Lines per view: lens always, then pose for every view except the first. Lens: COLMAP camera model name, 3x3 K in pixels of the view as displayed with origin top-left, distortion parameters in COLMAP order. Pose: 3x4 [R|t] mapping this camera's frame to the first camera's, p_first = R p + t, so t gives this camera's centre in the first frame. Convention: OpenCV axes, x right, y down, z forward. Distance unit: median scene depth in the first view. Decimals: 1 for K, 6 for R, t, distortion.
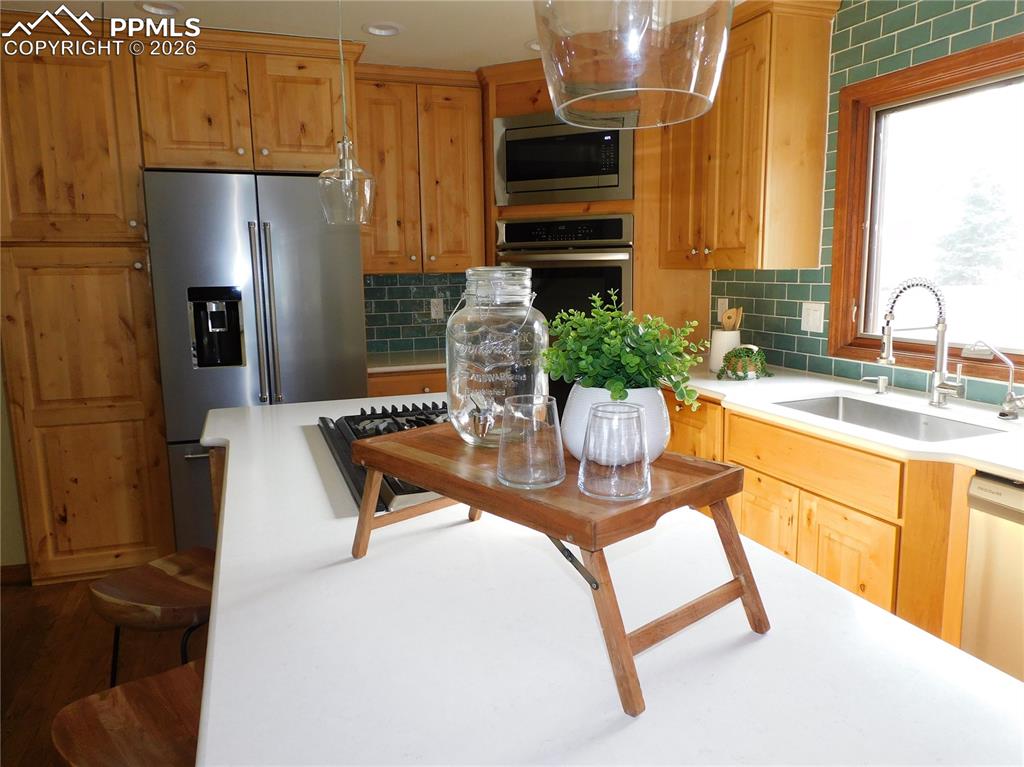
lens RADIAL K [[724.5, 0, 512.0], [0, 724.5, 383.5], [0, 0, 1]] dist [-0.013314, 0.001335]
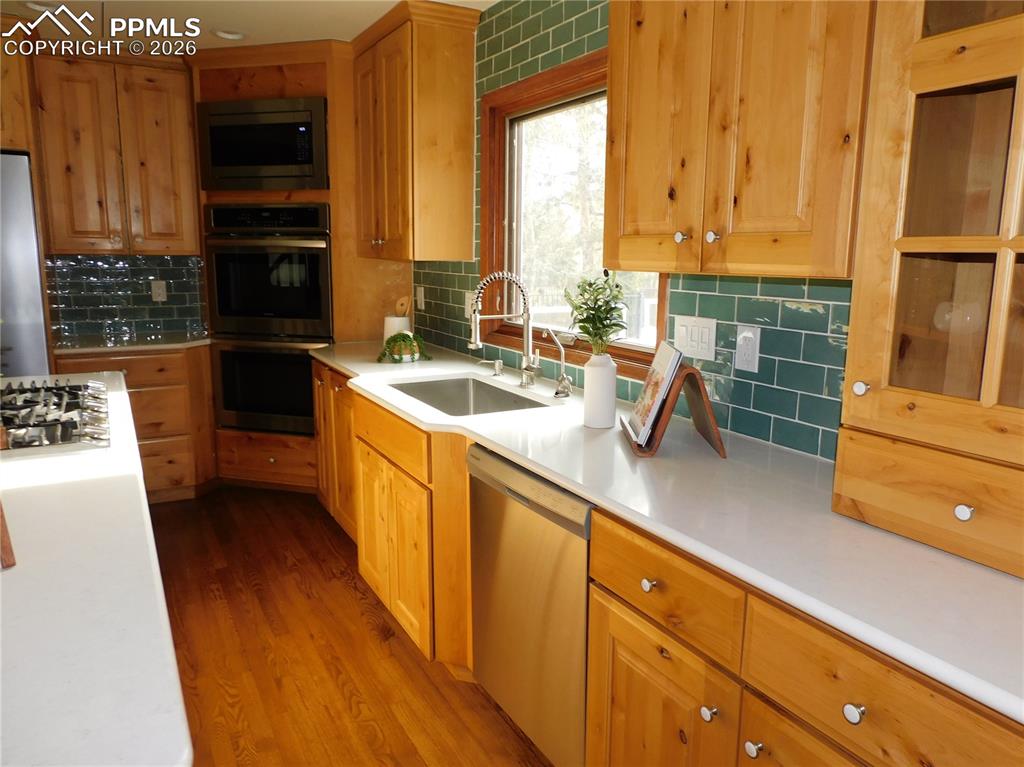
lens RADIAL K [[724.5, 0, 512.0], [0, 724.5, 383.5], [0, 0, 1]] dist [-0.013314, 0.001335]
pose [[0.986399, 0.003134, 0.164336, 0.306765], [-0.005878, 0.999851, 0.016215, 0.007209], [-0.164261, -0.016960, 0.986271, -0.088944]]
